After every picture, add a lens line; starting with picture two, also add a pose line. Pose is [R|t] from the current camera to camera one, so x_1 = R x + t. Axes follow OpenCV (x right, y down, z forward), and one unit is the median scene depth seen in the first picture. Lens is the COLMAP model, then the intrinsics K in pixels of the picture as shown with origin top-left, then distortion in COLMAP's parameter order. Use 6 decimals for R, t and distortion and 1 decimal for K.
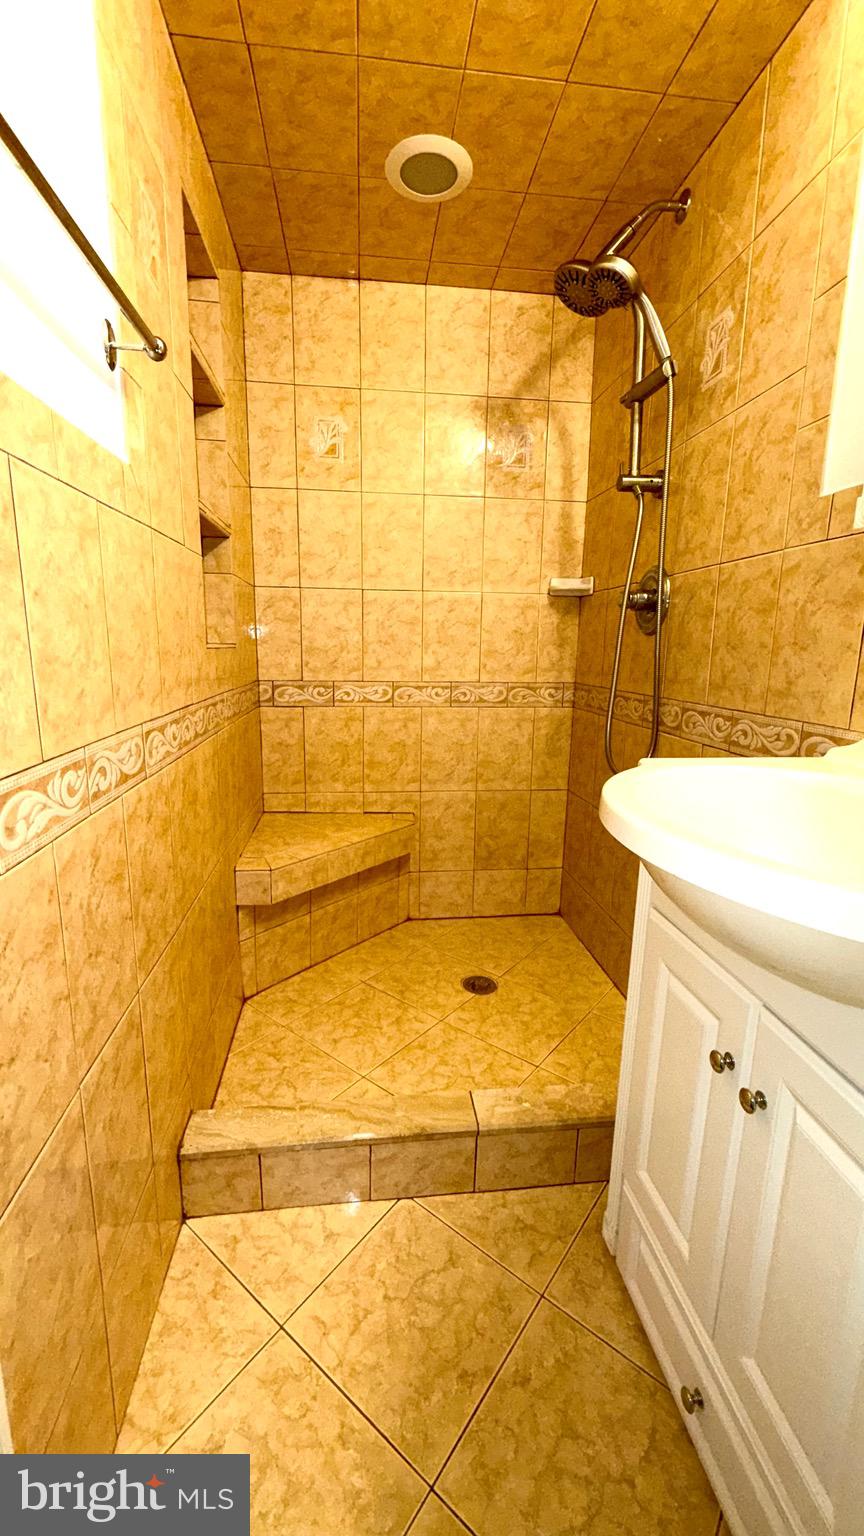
lens RADIAL K [[611.6, 0, 434.3], [0, 611.6, 762.8], [0, 0, 1]] dist [-0.000996, -0.000018]
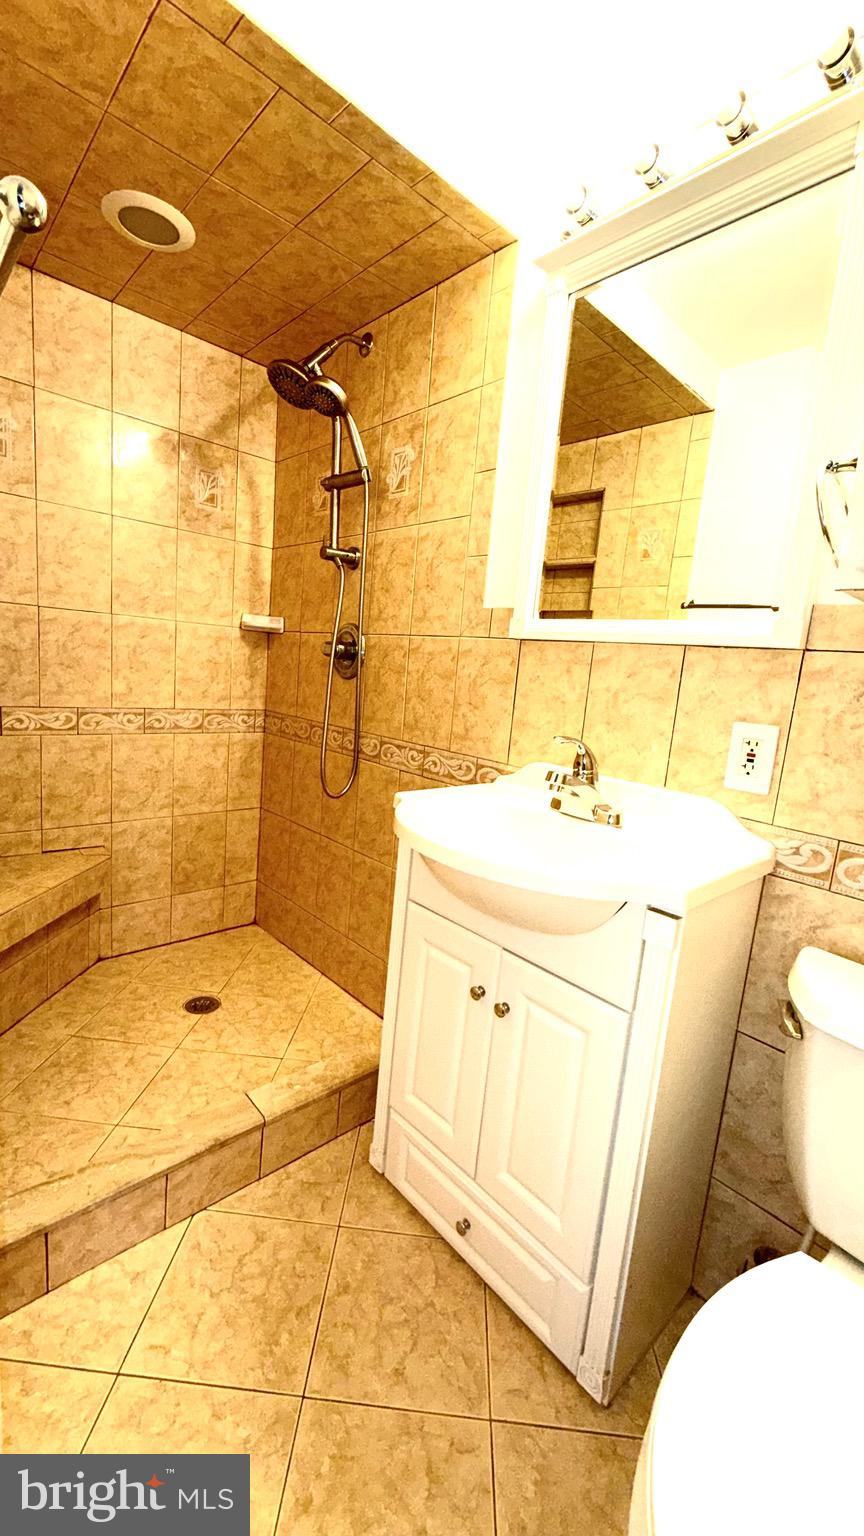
lens RADIAL K [[611.6, 0, 434.3], [0, 611.6, 762.8], [0, 0, 1]] dist [-0.000996, -0.000018]
pose [[0.810976, -0.039597, 0.583738, -0.195426], [0.039728, 0.999131, 0.012581, -0.044442], [-0.583729, 0.012988, 0.811844, -0.076071]]
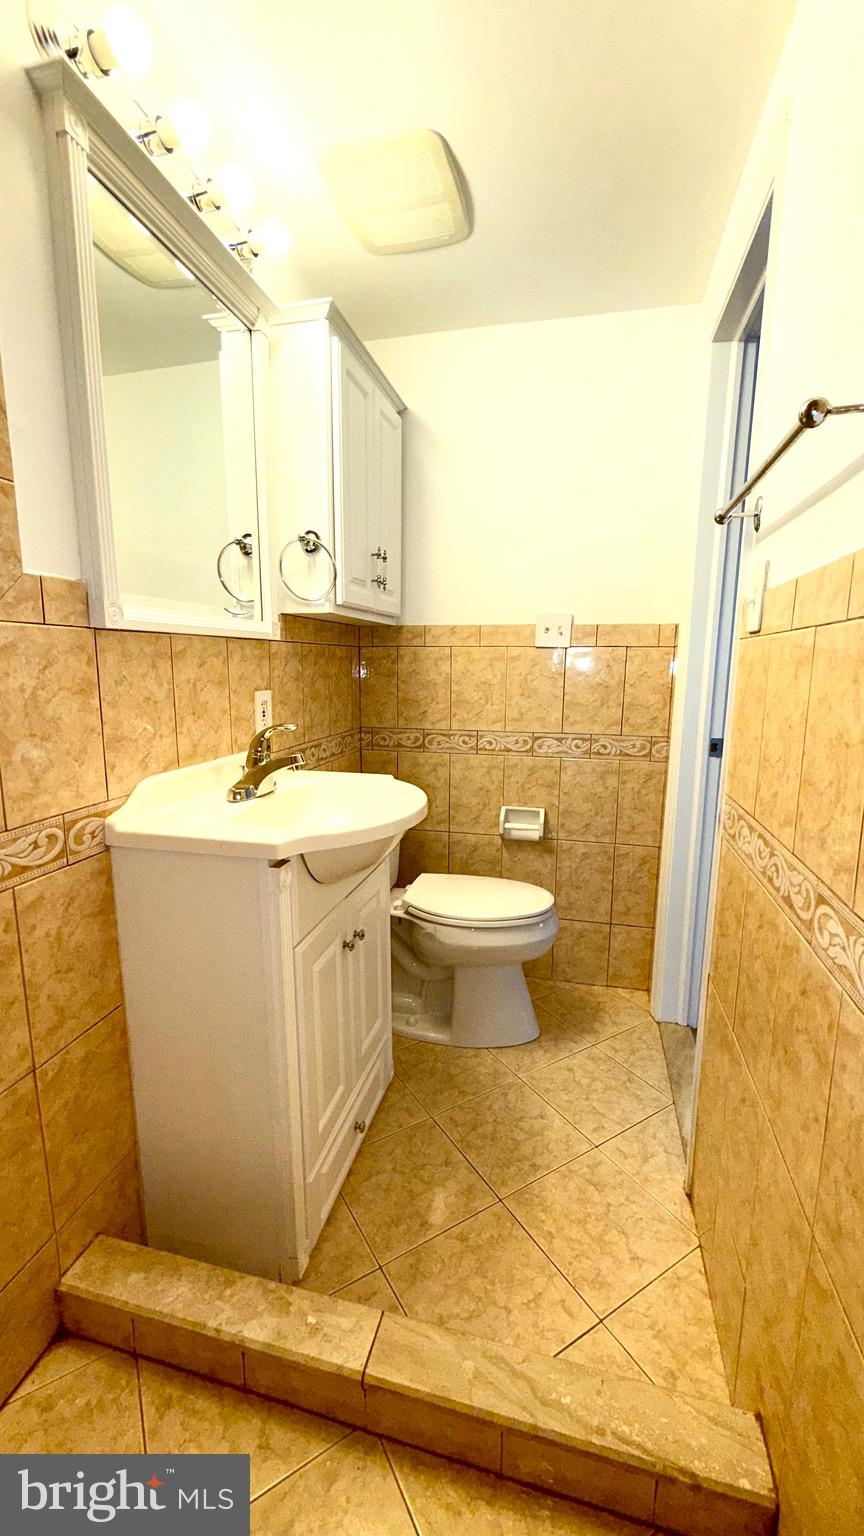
lens RADIAL K [[611.6, 0, 434.3], [0, 611.6, 762.8], [0, 0, 1]] dist [-0.000996, -0.000018]
pose [[-0.933673, -0.080173, 0.349038, -0.142430], [0.047409, 0.938372, 0.342360, -0.250264], [-0.354975, 0.336200, -0.872332, 0.917017]]
